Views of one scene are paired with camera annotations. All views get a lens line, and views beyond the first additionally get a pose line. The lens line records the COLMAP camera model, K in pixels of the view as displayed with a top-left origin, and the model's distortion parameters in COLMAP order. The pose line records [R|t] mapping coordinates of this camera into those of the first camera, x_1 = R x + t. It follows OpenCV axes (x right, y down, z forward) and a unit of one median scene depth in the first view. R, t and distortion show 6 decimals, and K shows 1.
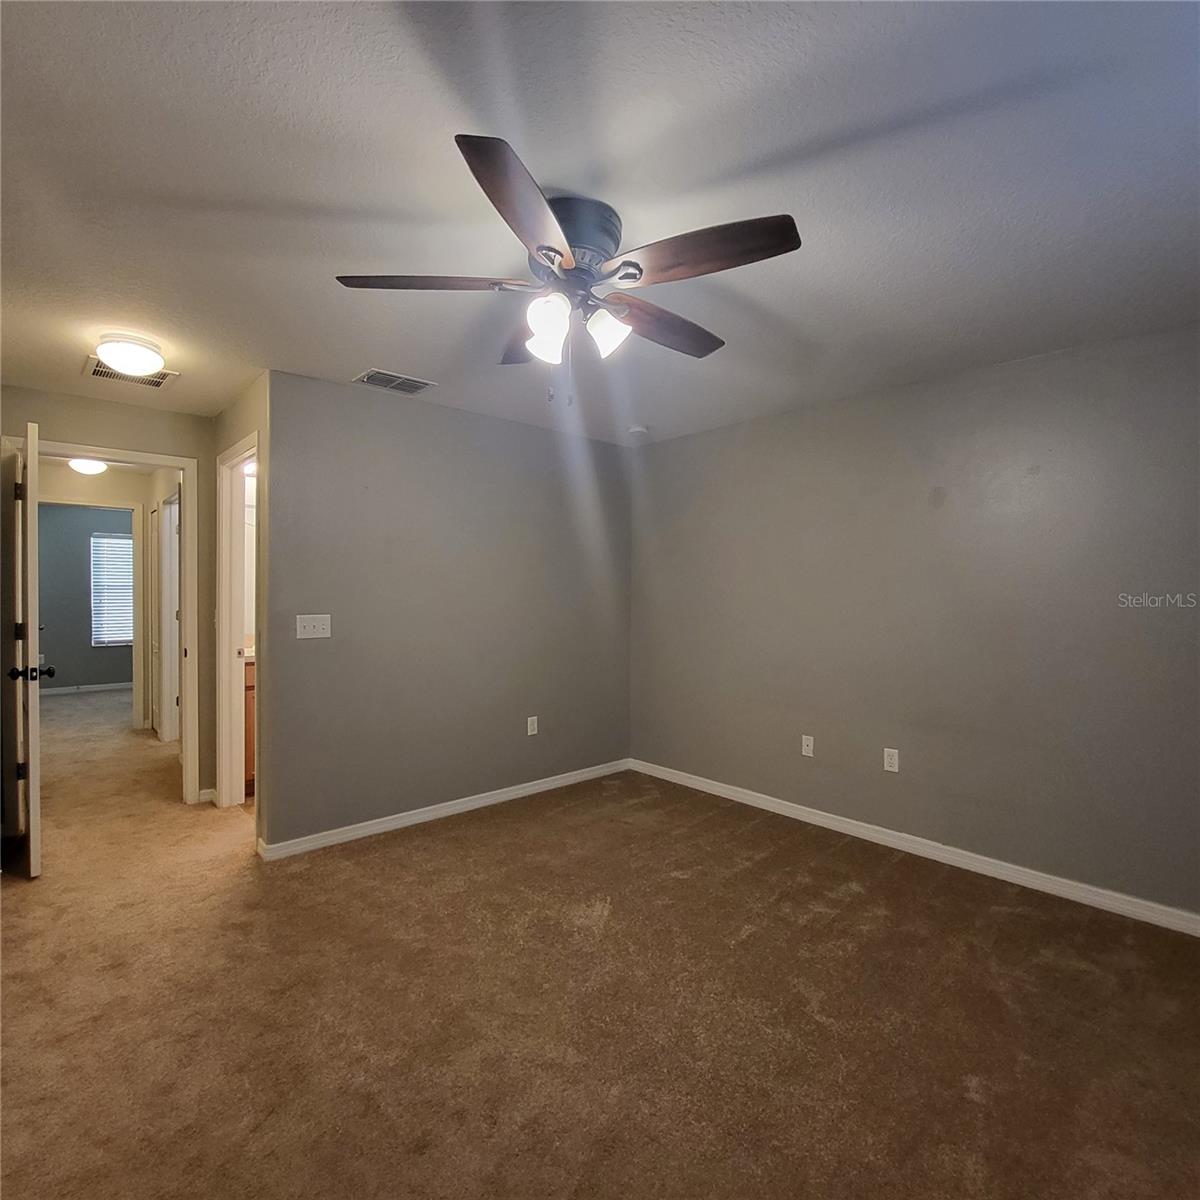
lens RADIAL K [[639.5, 0, 601.0], [0, 639.5, 596.7], [0, 0, 1]] dist [-0.005341, -0.003947]
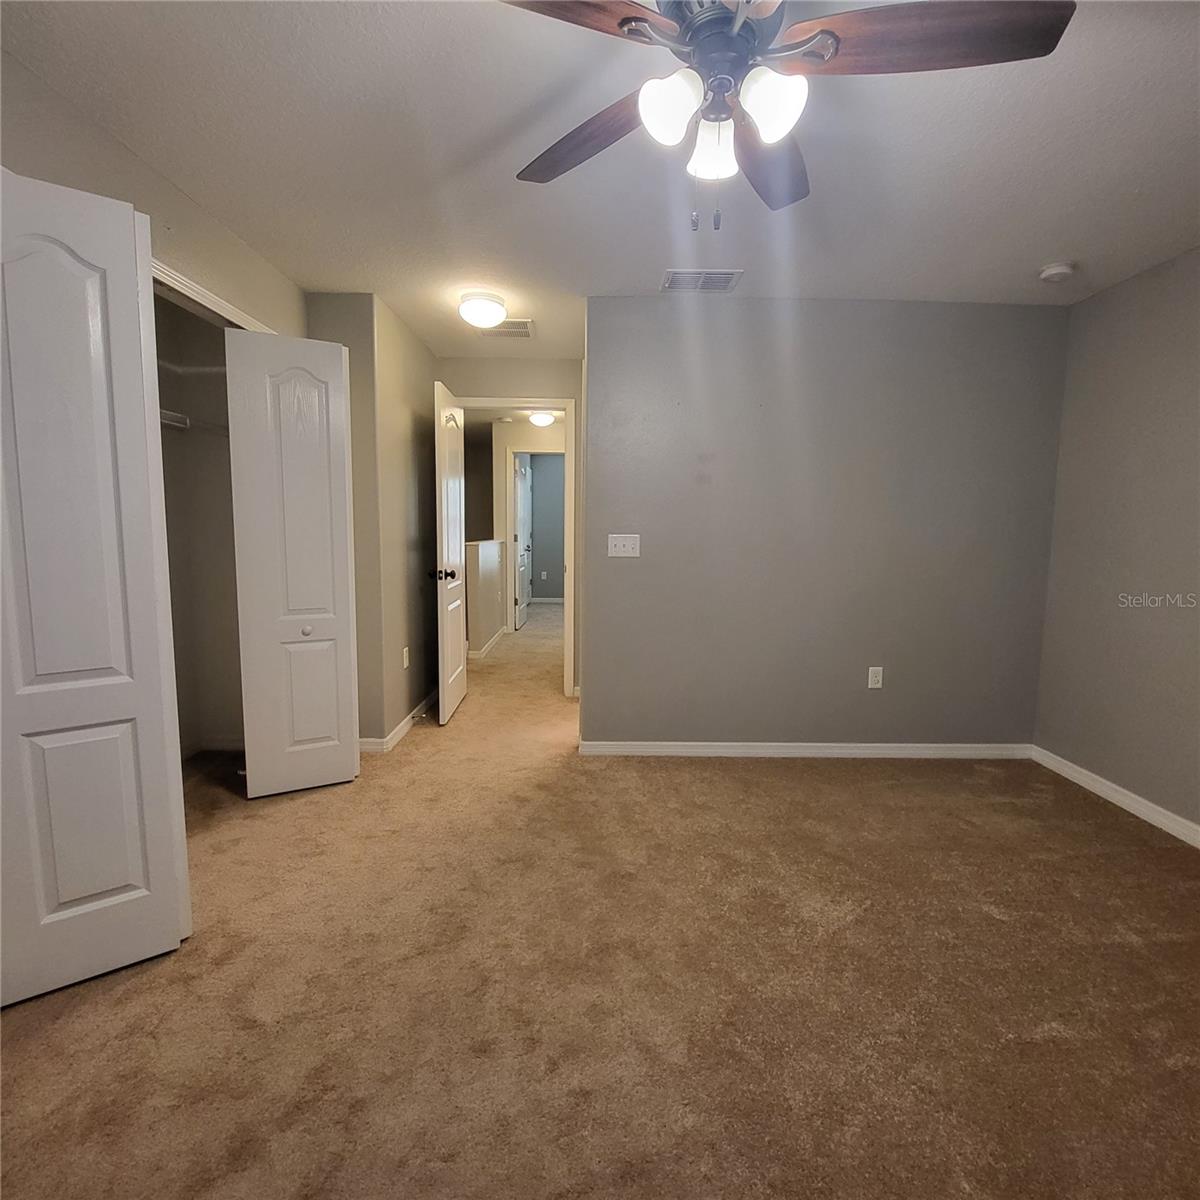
lens RADIAL K [[639.5, 0, 603.6], [0, 639.5, 597.3], [0, 0, 1]] dist [-0.005341, -0.003947]
pose [[0.747654, 0.075313, -0.659804, 0.257333], [-0.015318, 0.995240, 0.096245, 0.037036], [0.663911, -0.061851, 0.745249, 0.240513]]
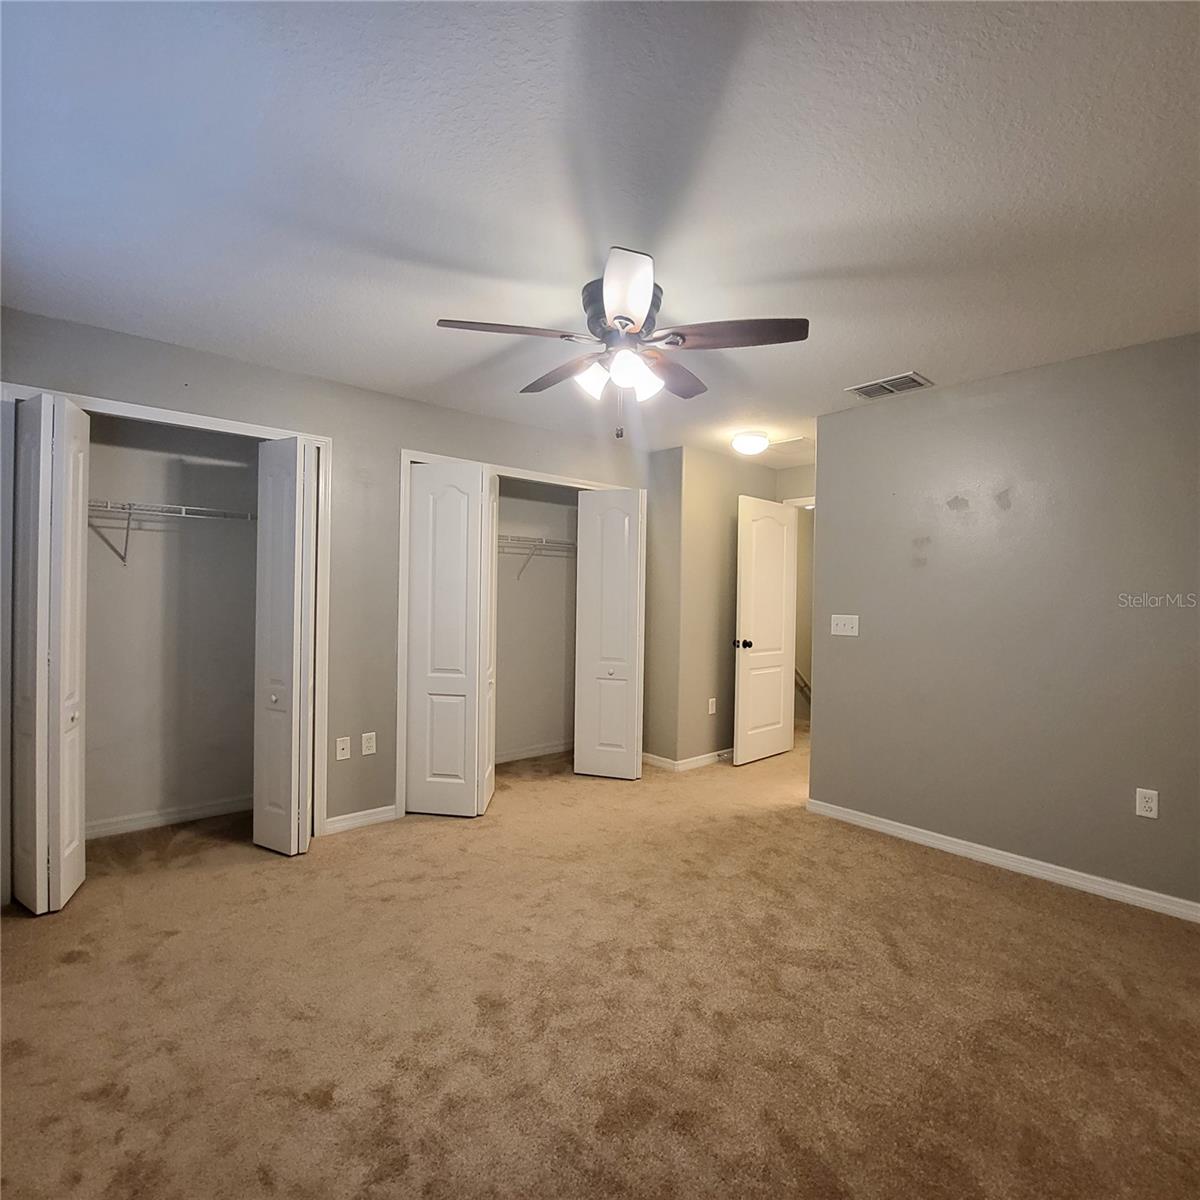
lens RADIAL K [[639.5, 0, 599.1], [0, 639.5, 596.8], [0, 0, 1]] dist [-0.005341, -0.003947]
pose [[-0.019490, -0.005192, -0.999797, 0.842351], [-0.026260, 0.999644, -0.004679, 0.016237], [0.999465, 0.026163, -0.019619, 0.695470]]
